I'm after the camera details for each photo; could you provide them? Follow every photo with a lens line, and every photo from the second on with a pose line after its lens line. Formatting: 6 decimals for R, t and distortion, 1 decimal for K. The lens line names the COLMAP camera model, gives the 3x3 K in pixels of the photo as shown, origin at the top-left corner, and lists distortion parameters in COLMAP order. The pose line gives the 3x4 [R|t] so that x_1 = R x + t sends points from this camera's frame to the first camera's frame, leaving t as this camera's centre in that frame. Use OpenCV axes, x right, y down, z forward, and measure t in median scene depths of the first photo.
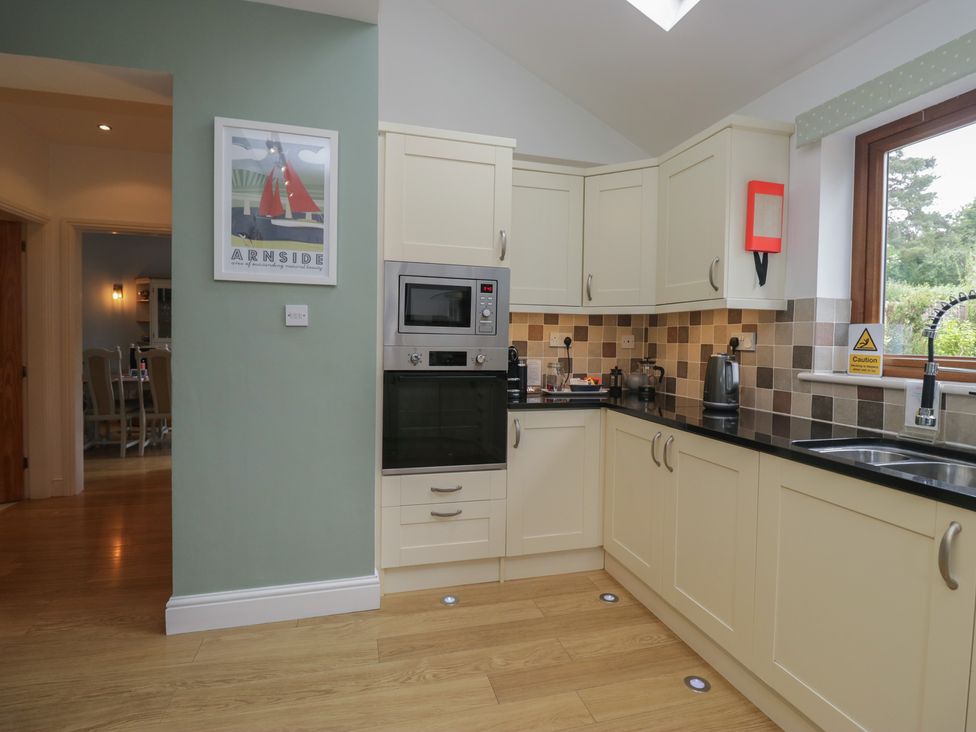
lens RADIAL K [[515.8, 0, 485.8], [0, 515.8, 358.5], [0, 0, 1]] dist [-0.021963, -0.000309]
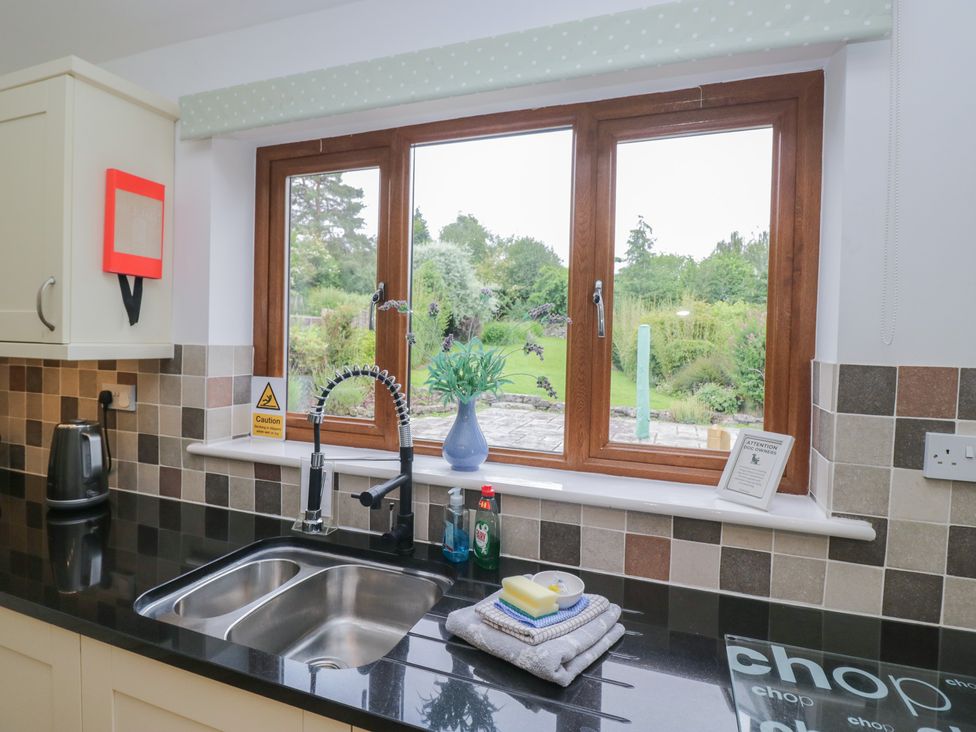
lens RADIAL K [[515.8, 0, 484.7], [0, 515.8, 363.9], [0, 0, 1]] dist [-0.021963, -0.000309]
pose [[0.580047, -0.029375, 0.814053, 0.252143], [0.005172, 0.999462, 0.032381, -0.110263], [-0.814567, -0.014572, 0.579887, 0.209376]]
